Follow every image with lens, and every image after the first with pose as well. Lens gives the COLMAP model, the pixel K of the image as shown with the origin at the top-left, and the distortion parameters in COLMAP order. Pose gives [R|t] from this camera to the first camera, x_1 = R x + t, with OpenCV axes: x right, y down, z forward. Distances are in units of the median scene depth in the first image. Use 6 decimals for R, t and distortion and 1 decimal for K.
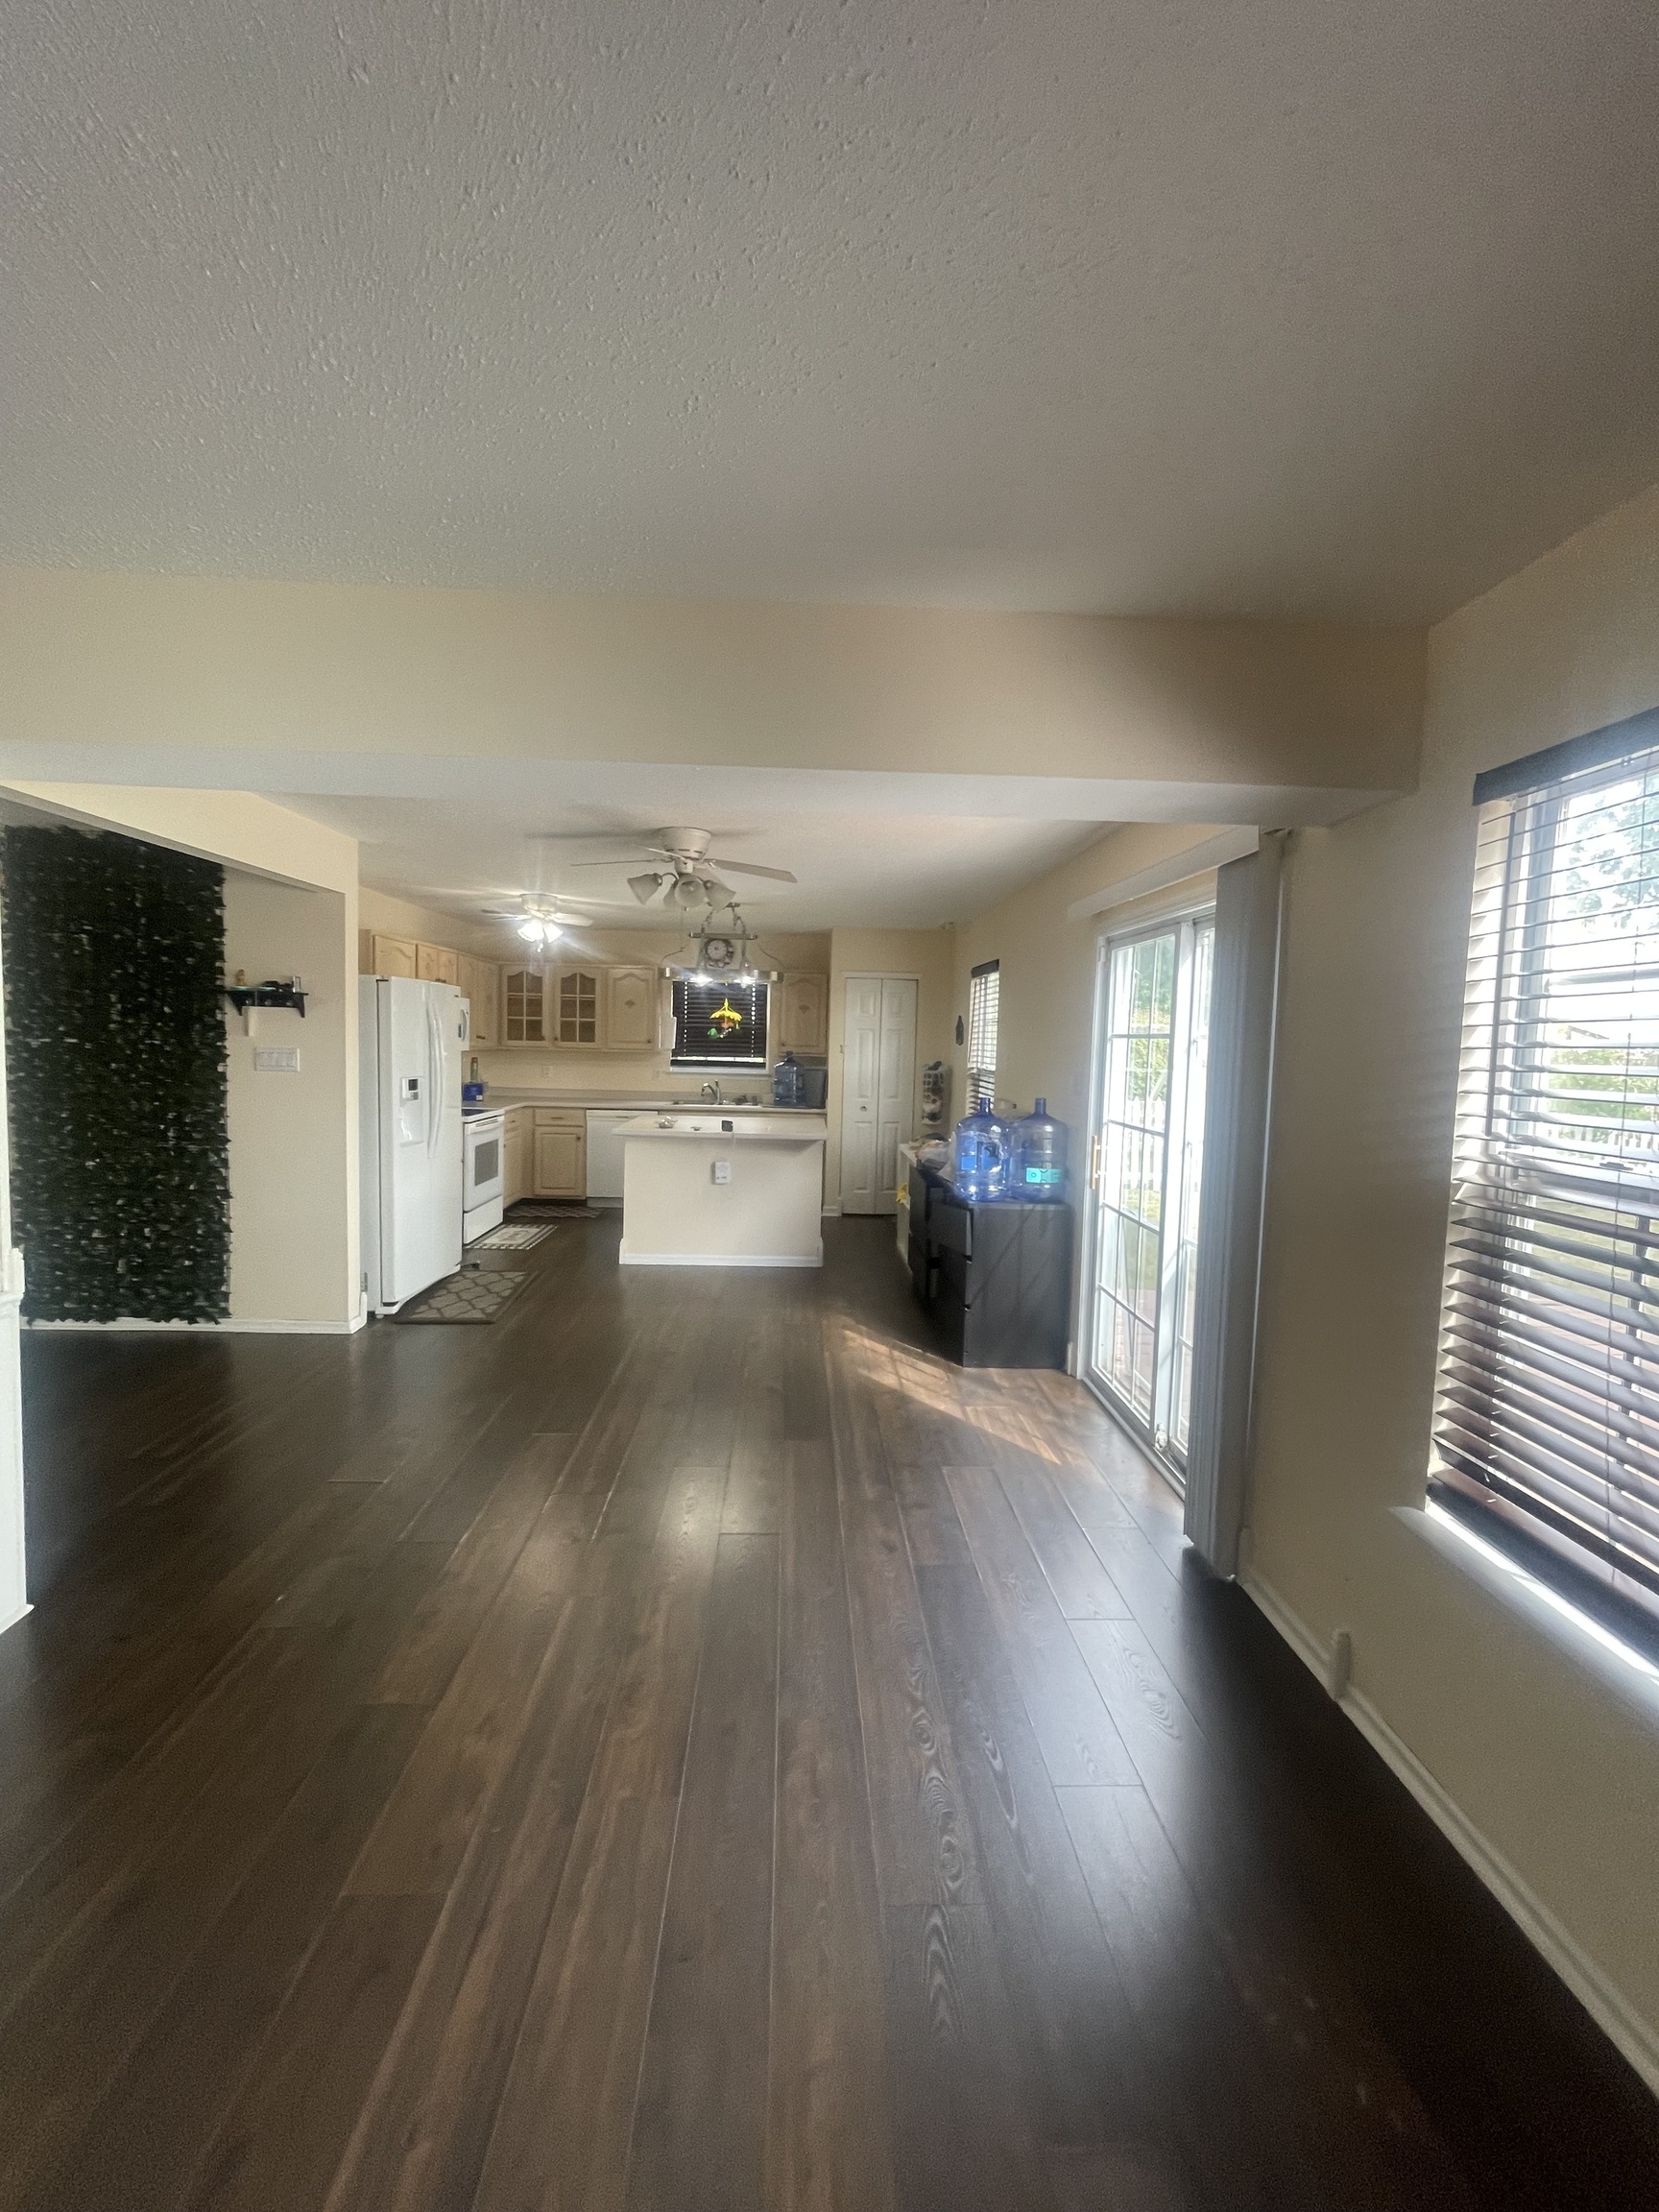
lens RADIAL K [[898.7, 0, 819.1], [0, 898.7, 1097.3], [0, 0, 1]] dist [-0.001931, -0.000362]
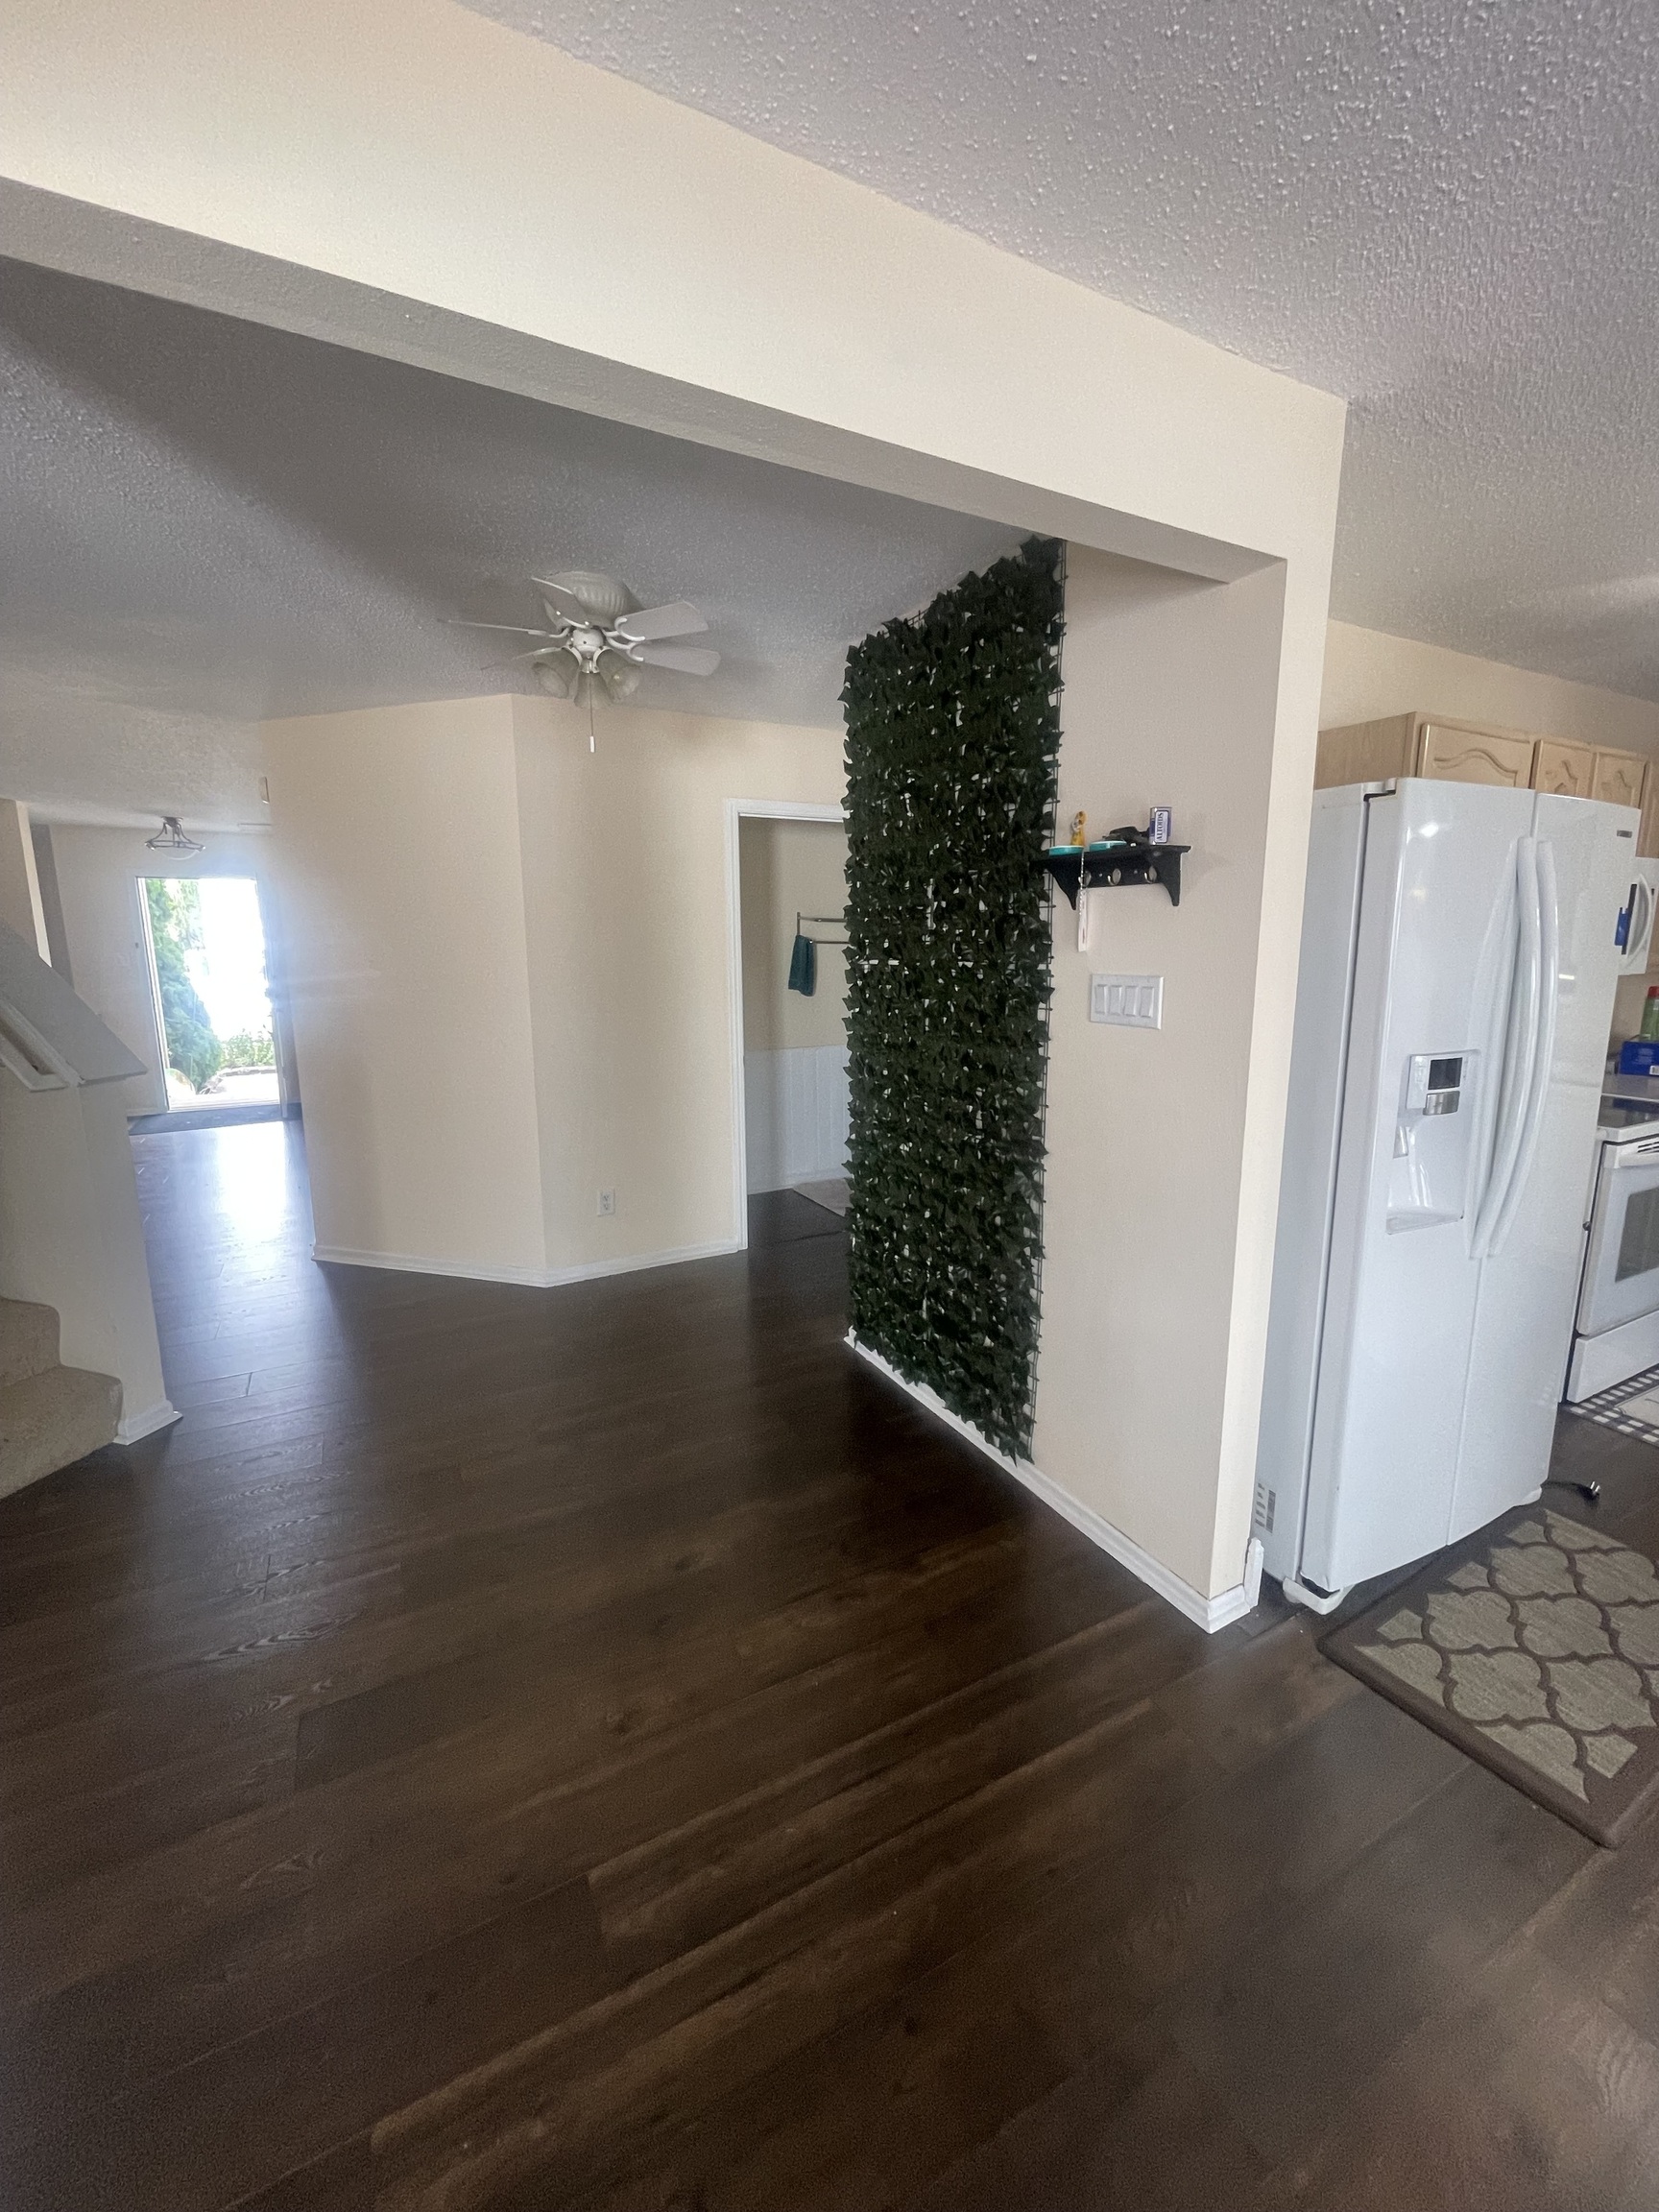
lens RADIAL K [[898.7, 0, 819.1], [0, 898.7, 1097.3], [0, 0, 1]] dist [-0.001931, -0.000362]
pose [[0.444458, 0.127038, -0.886746, -0.253145], [-0.040885, 0.991738, 0.121587, -0.042392], [0.894866, -0.017786, 0.445980, 0.648062]]
